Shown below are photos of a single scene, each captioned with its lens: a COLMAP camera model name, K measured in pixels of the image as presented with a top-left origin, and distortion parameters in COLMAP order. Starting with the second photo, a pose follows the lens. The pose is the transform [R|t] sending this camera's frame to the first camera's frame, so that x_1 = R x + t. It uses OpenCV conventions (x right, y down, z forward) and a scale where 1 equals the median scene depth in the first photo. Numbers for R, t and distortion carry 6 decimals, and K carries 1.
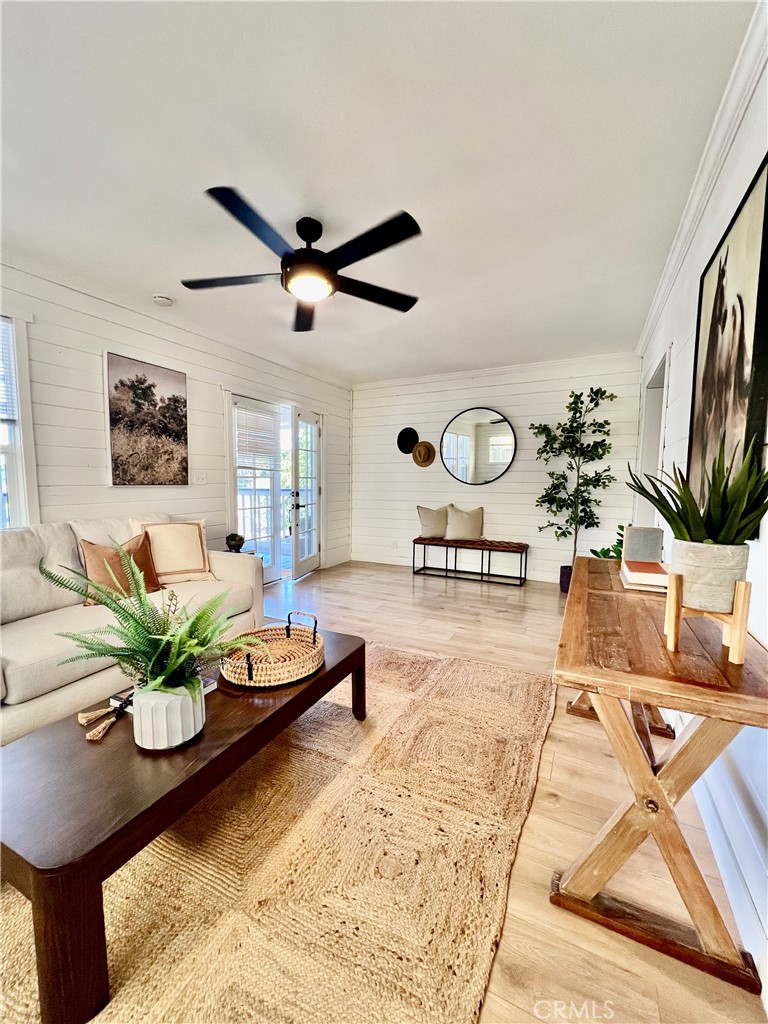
lens RADIAL K [[409.5, 0, 383.8], [0, 409.5, 516.6], [0, 0, 1]] dist [-0.000975, 0.000684]
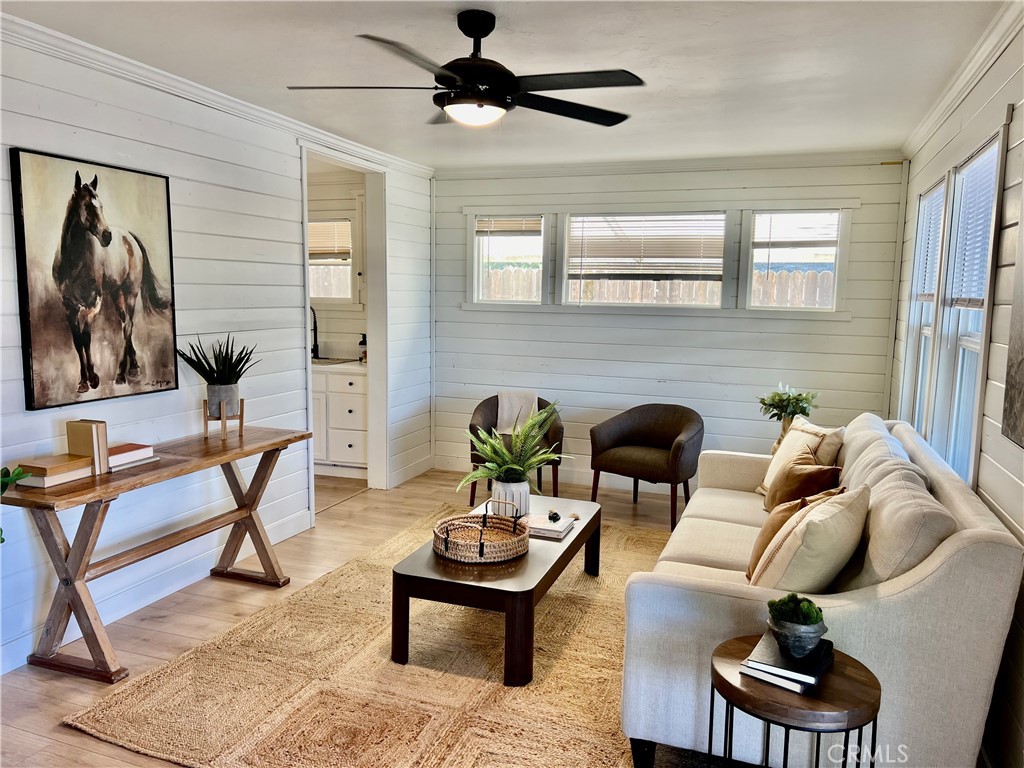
lens RADIAL K [[767.0, 0, 511.9], [0, 767.0, 383.1], [0, 0, 1]] dist [0.047356, -0.031548]
pose [[-0.992846, -0.007772, -0.119151, -0.056789], [-0.032557, 0.977689, 0.207517, -0.235581], [0.114880, 0.209912, -0.970948, 1.455359]]
